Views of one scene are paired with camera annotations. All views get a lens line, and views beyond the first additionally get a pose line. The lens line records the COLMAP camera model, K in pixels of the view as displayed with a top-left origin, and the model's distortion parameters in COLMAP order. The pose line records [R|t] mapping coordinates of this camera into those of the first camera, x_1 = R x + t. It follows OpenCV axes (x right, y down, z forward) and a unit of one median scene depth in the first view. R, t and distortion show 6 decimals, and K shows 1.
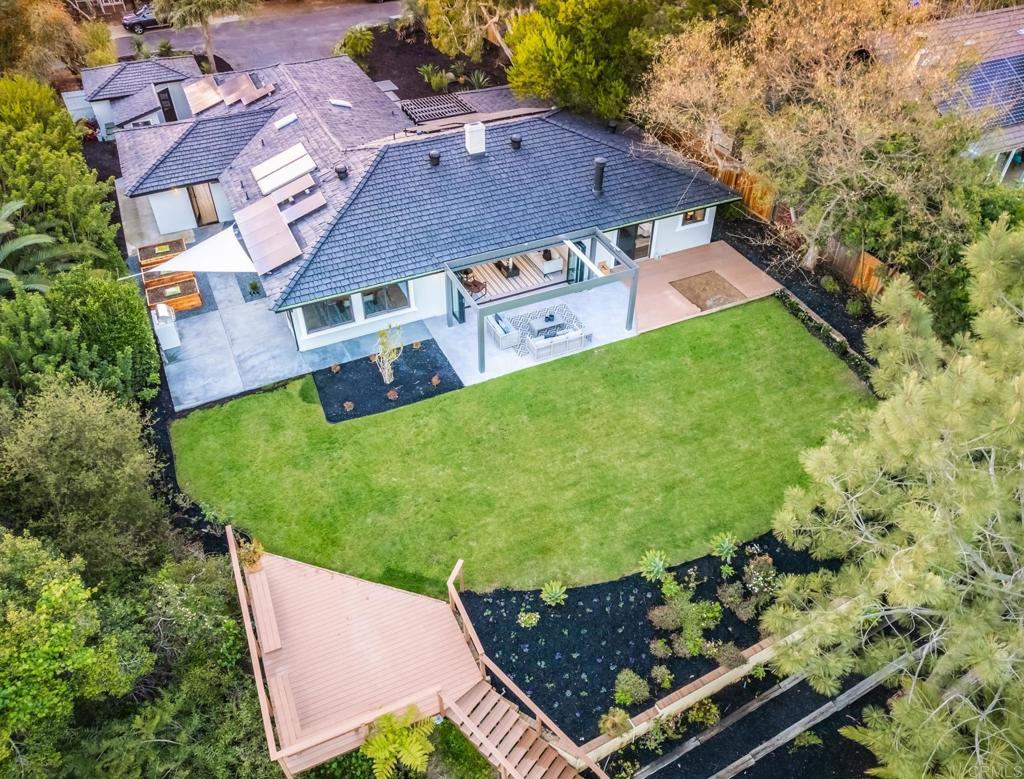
lens RADIAL K [[744.1, 0, 514.2], [0, 744.1, 388.7], [0, 0, 1]] dist [-0.006232, 0.001640]
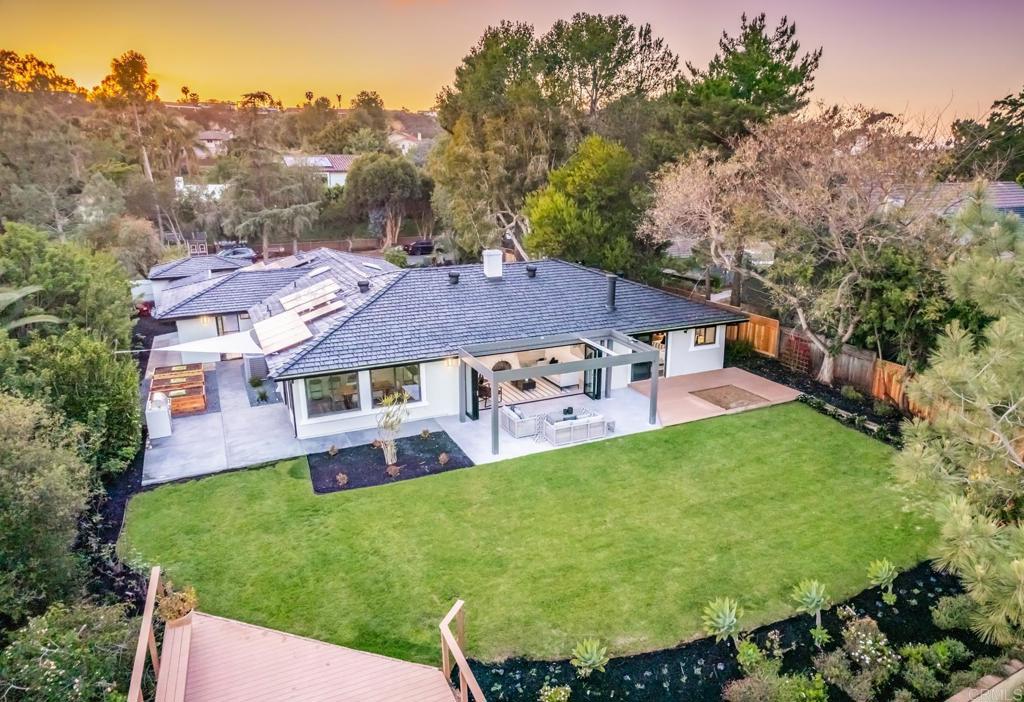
lens RADIAL K [[652.5, 0, 531.4], [0, 652.5, 370.8], [0, 0, 1]] dist [-0.018535, 0.012377]
pose [[0.999973, -0.004795, 0.005643, -0.003714], [0.006670, 0.914202, -0.405205, 0.214245], [-0.003216, 0.405231, 0.914209, 0.244388]]
